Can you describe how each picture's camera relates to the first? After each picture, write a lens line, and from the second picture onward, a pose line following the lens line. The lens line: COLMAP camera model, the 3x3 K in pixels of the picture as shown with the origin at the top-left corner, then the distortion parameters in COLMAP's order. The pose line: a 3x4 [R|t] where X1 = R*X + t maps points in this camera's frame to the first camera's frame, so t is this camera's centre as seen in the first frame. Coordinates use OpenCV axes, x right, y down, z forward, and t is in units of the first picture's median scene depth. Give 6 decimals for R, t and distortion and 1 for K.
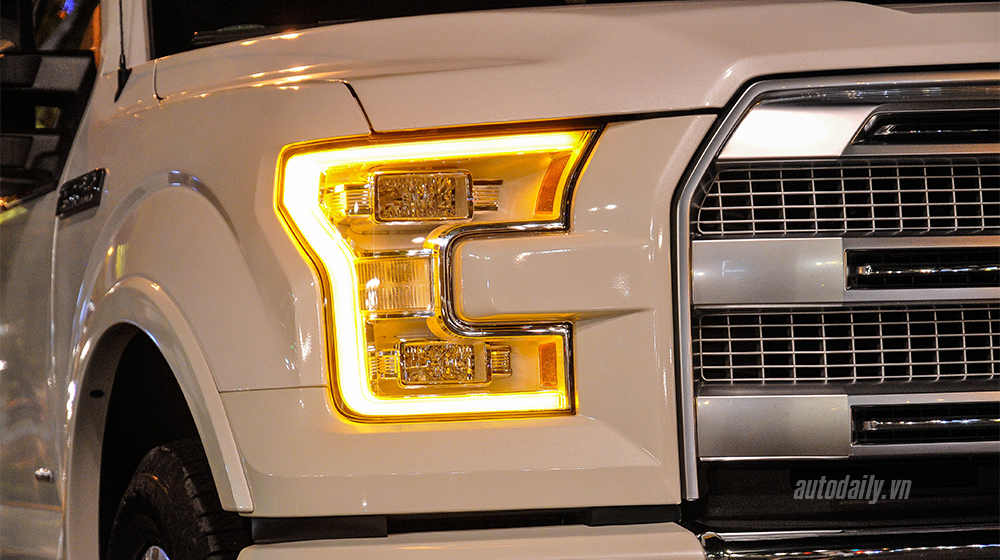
lens RADIAL K [[2579.3, 0, 500.2], [0, 2579.3, 310.9], [0, 0, 1]] dist [0.391223, 0.266166]
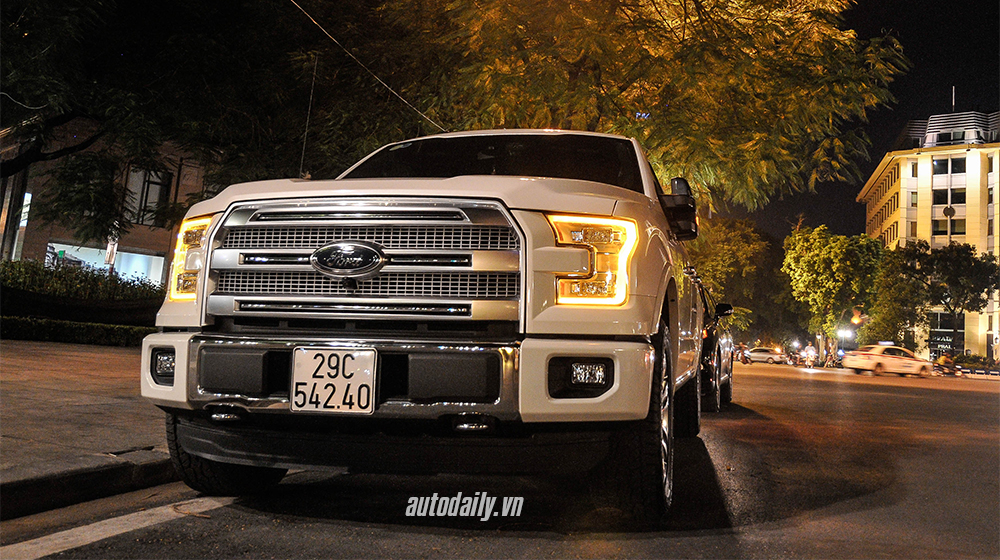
lens RADIAL K [[887.3, 0, 571.9], [0, 887.3, 215.4], [0, 0, 1]] dist [-0.056391, 0.006980]
pose [[0.870839, -0.007754, -0.491508, 1.051803], [-0.033849, 0.996556, -0.075694, -0.000119], [0.490402, 0.082554, 0.867577, 0.227009]]
